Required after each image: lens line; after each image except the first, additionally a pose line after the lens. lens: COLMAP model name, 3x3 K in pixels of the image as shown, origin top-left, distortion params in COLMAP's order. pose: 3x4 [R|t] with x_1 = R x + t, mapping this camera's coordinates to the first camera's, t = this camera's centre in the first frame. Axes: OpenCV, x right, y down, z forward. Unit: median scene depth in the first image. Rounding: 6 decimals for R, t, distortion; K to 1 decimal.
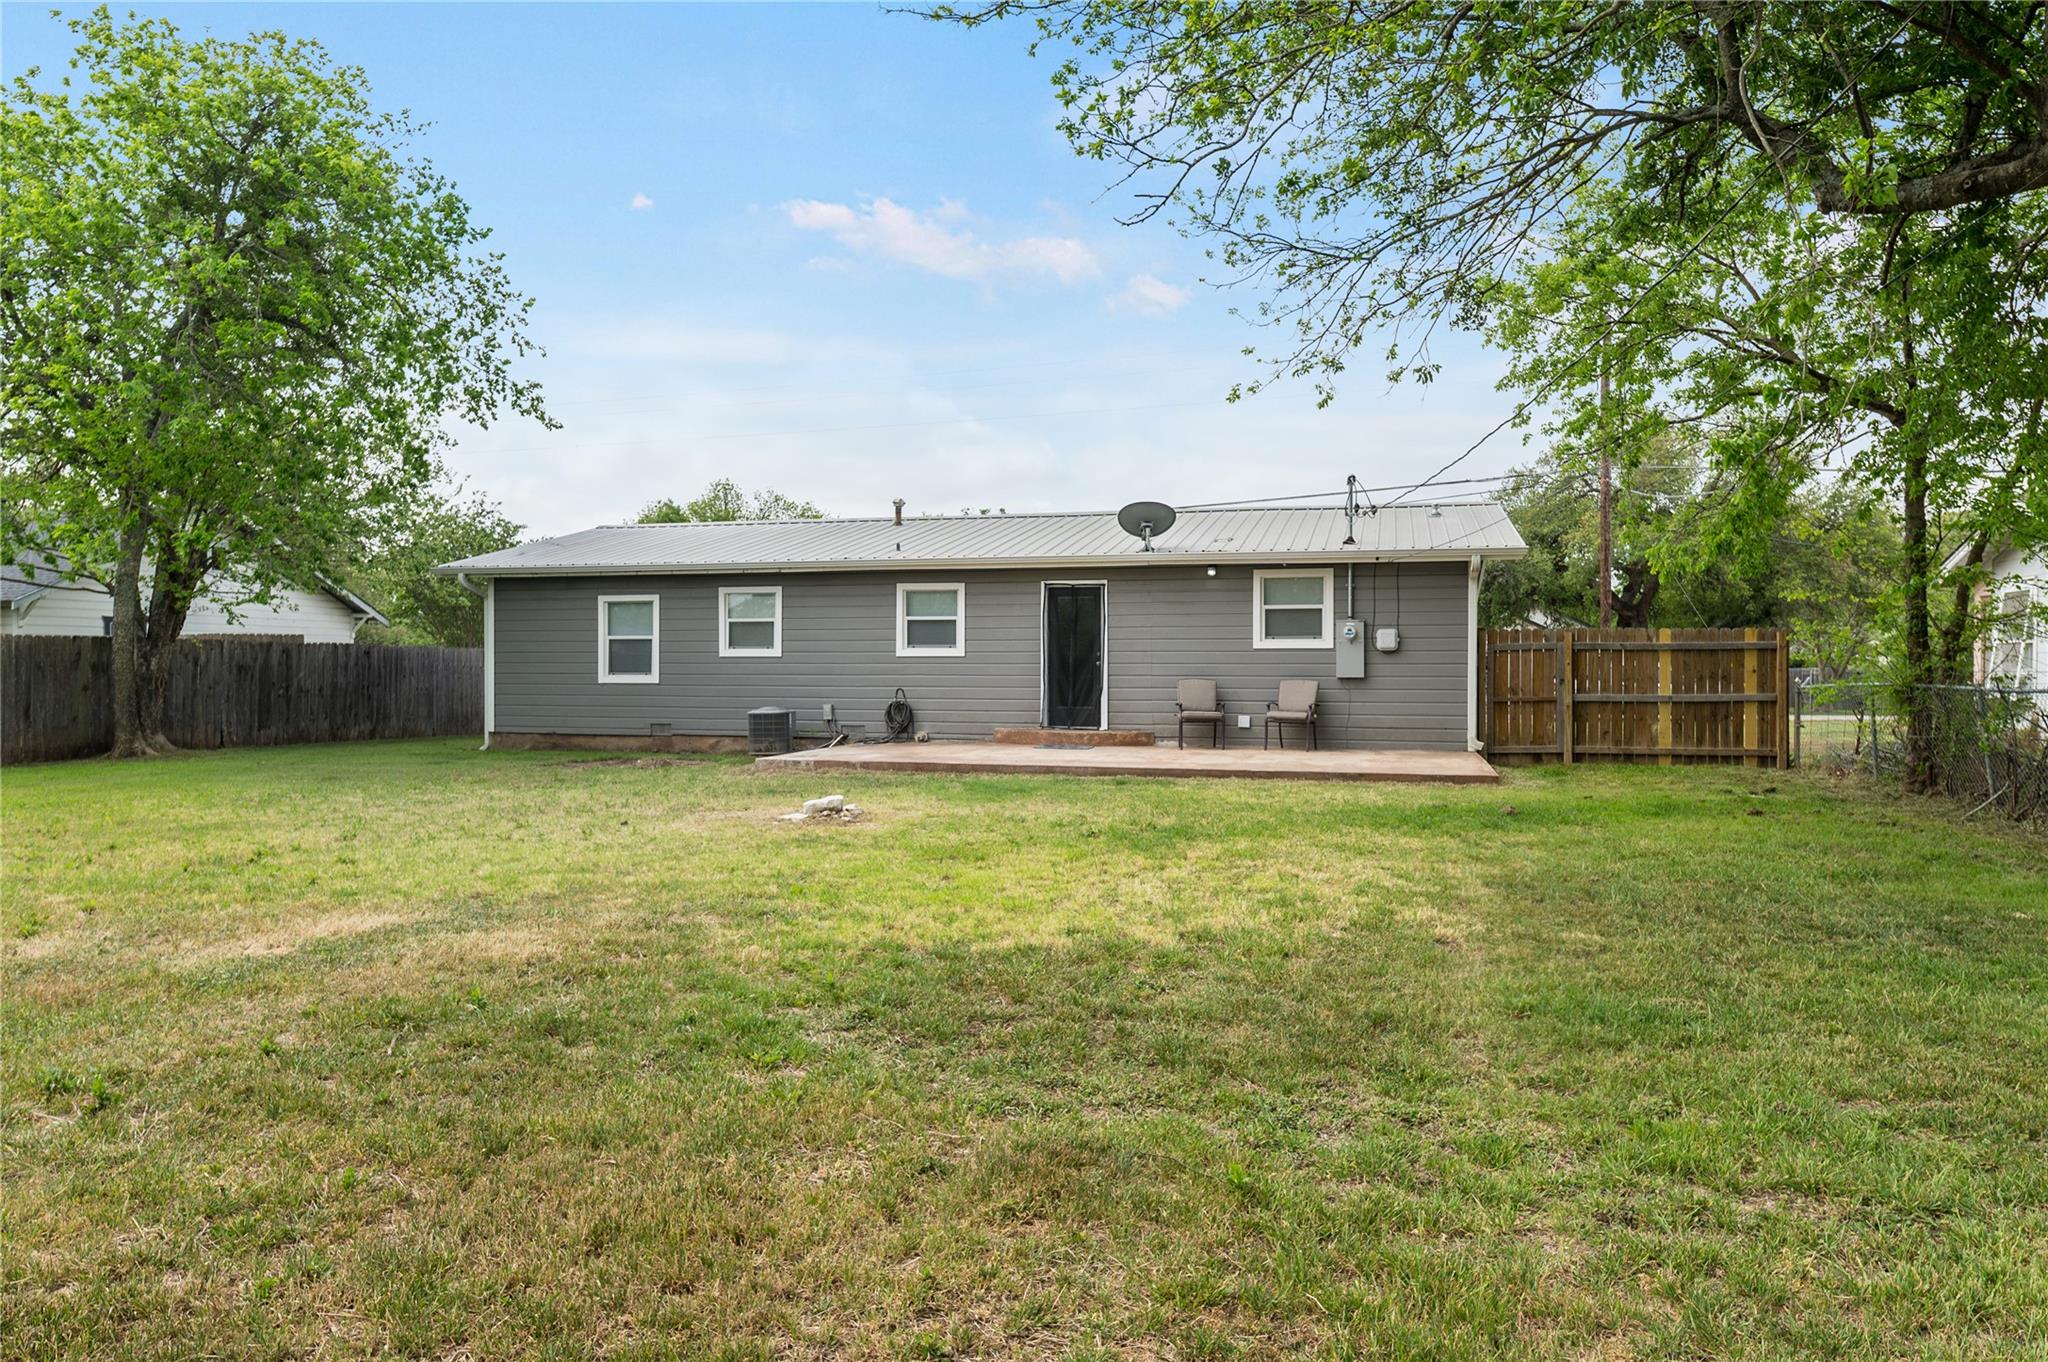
lens RADIAL K [[1342.3, 0, 1020.1], [0, 1342.3, 685.9], [0, 0, 1]] dist [0.015603, -0.001845]
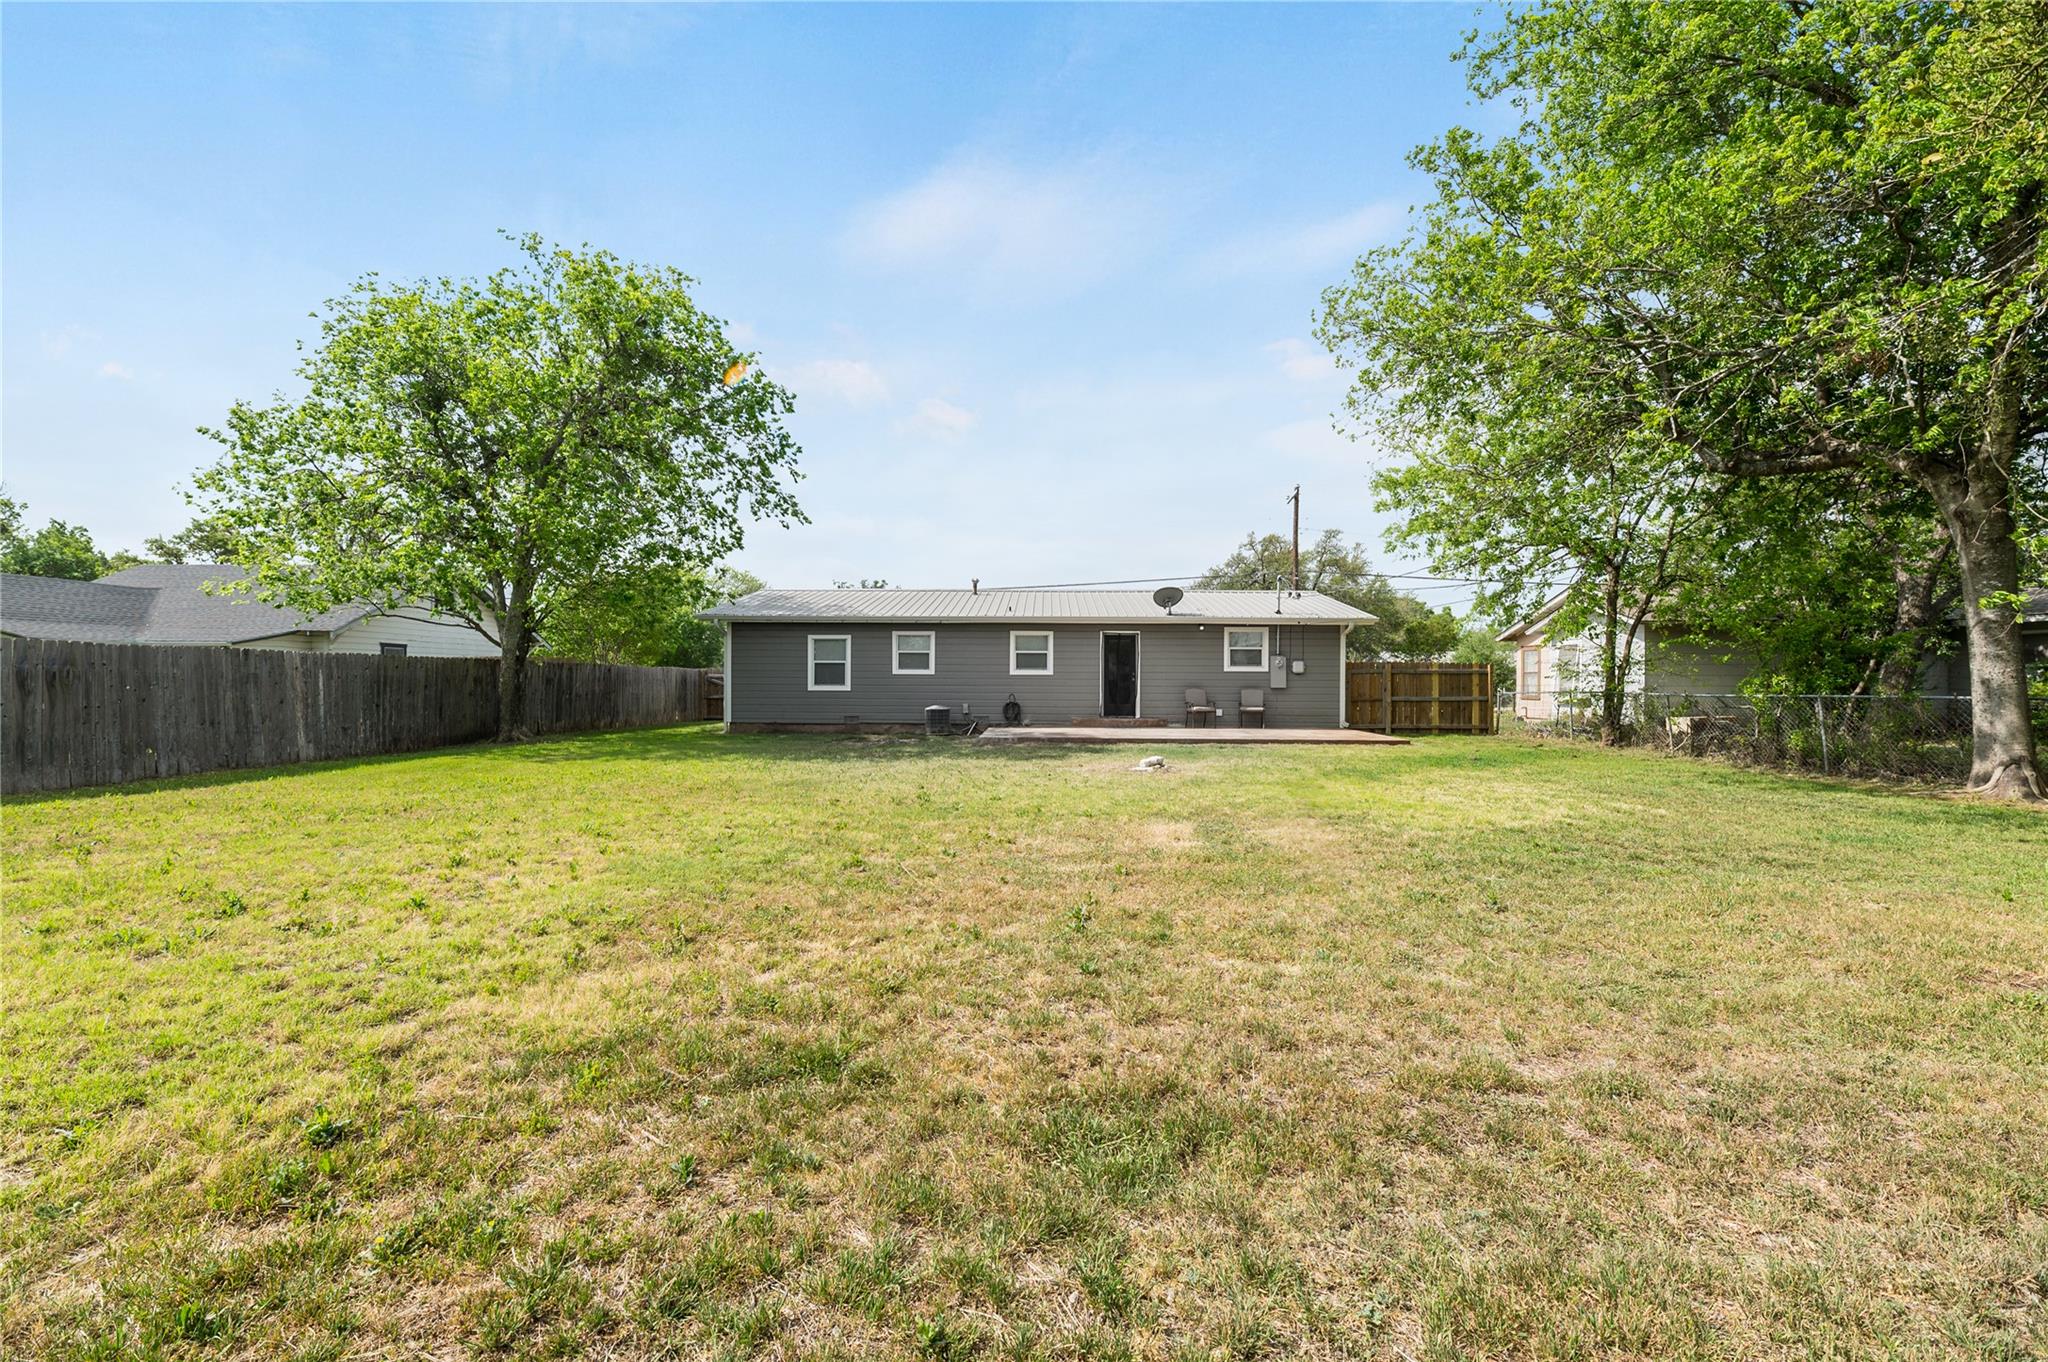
lens RADIAL K [[823.4, 0, 1022.6], [0, 823.4, 679.7], [0, 0, 1]] dist [0.002795, 0.000196]
pose [[0.970248, 0.003581, 0.242087, -0.336150], [-0.000009, 0.999891, -0.014753, -0.000843], [-0.242113, 0.014312, 0.970143, 0.006212]]
